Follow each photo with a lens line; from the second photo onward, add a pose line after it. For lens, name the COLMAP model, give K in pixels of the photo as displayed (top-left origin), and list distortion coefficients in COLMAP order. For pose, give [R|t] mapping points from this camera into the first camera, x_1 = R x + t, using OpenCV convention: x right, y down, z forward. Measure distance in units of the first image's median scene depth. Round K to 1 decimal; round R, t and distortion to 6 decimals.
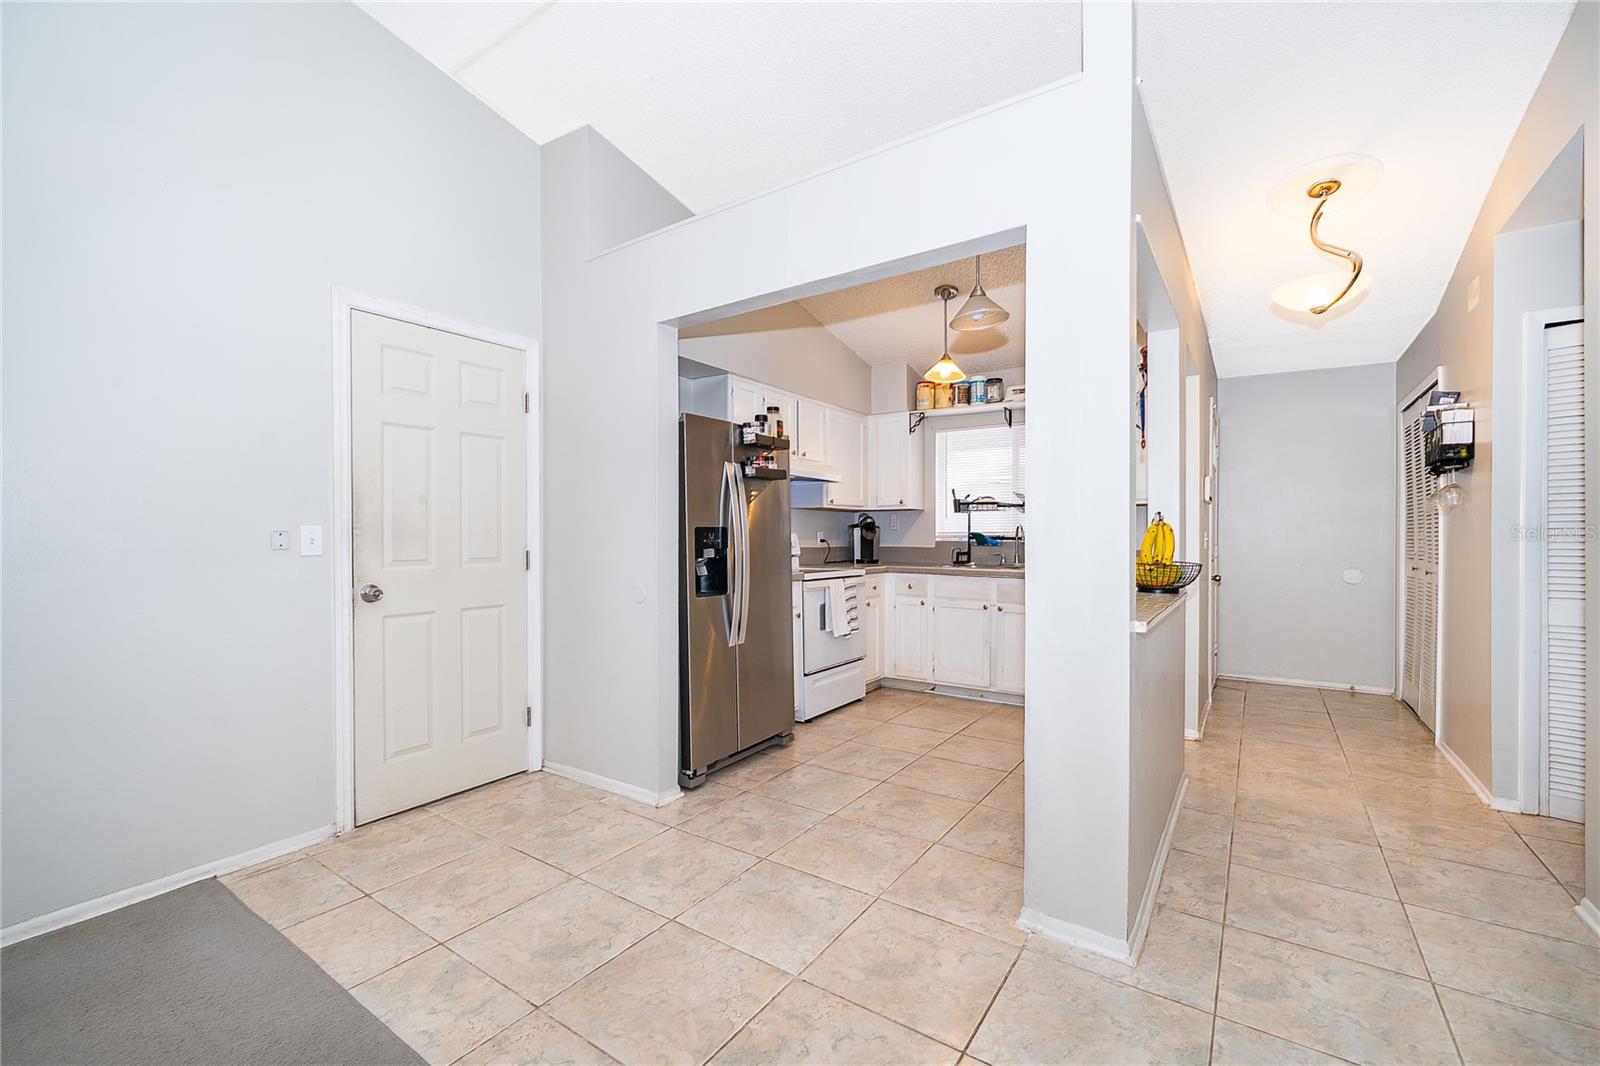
lens RADIAL K [[668.5, 0, 800.6], [0, 668.5, 540.3], [0, 0, 1]] dist [-0.000559, -0.000108]
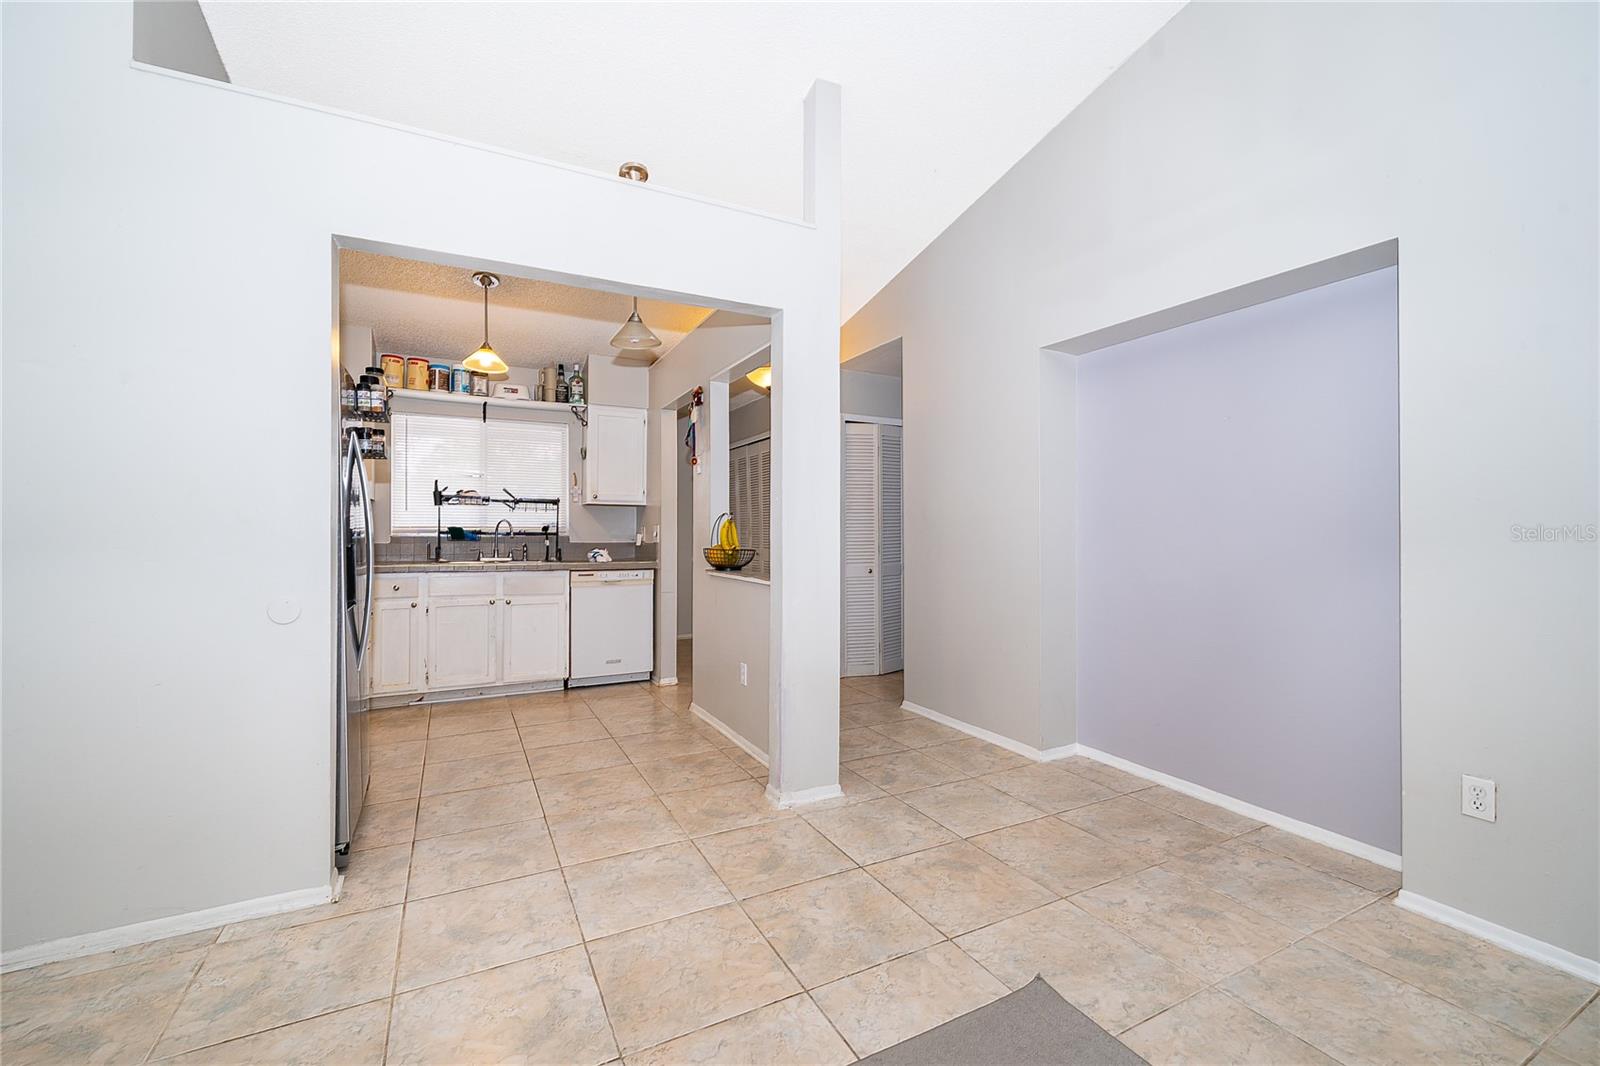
lens RADIAL K [[664.1, 0, 797.4], [0, 664.1, 529.0], [0, 0, 1]] dist [-0.000084, 0.000133]
pose [[0.470330, 0.006027, 0.882470, -0.382820], [0.005567, 0.999937, -0.009796, 0.003616], [-0.882473, 0.009521, 0.470266, 0.134978]]
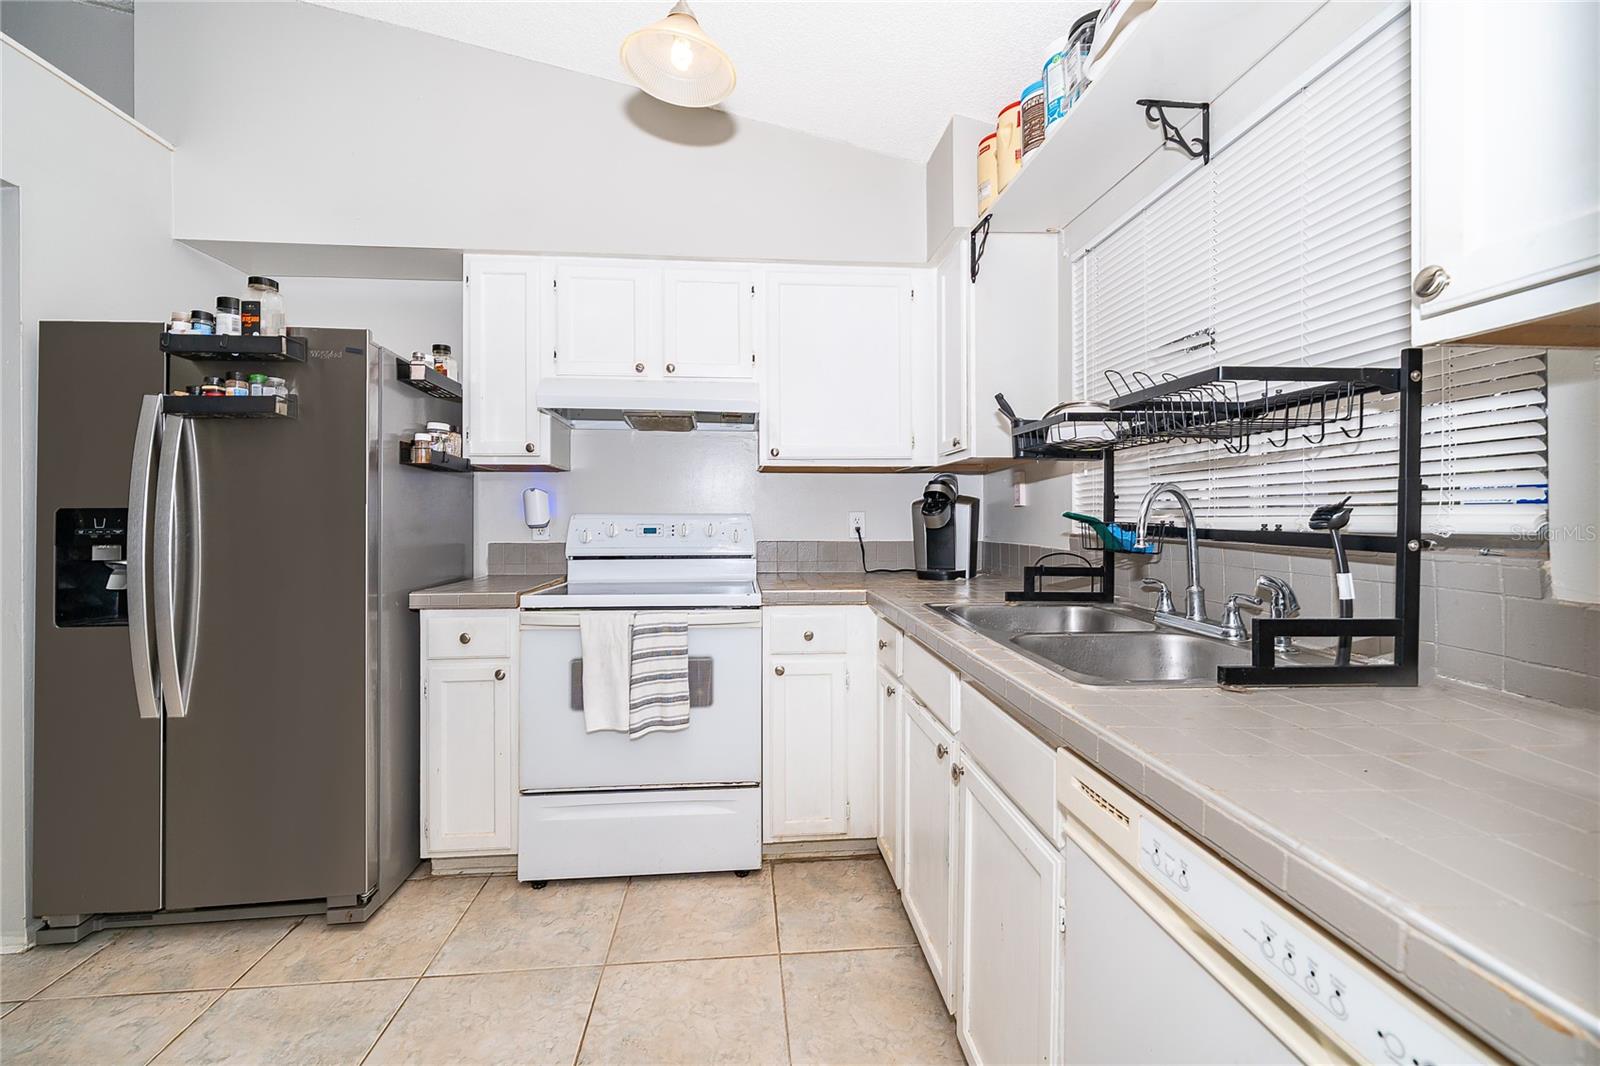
lens RADIAL K [[642.1, 0, 801.2], [0, 642.1, 516.6], [0, 0, 1]] dist [-0.002783, -0.000145]
pose [[0.640689, -0.000462, -0.767800, 0.468502], [-0.004433, 0.999981, -0.004301, -0.008395], [0.767788, 0.006159, 0.640675, 0.758379]]
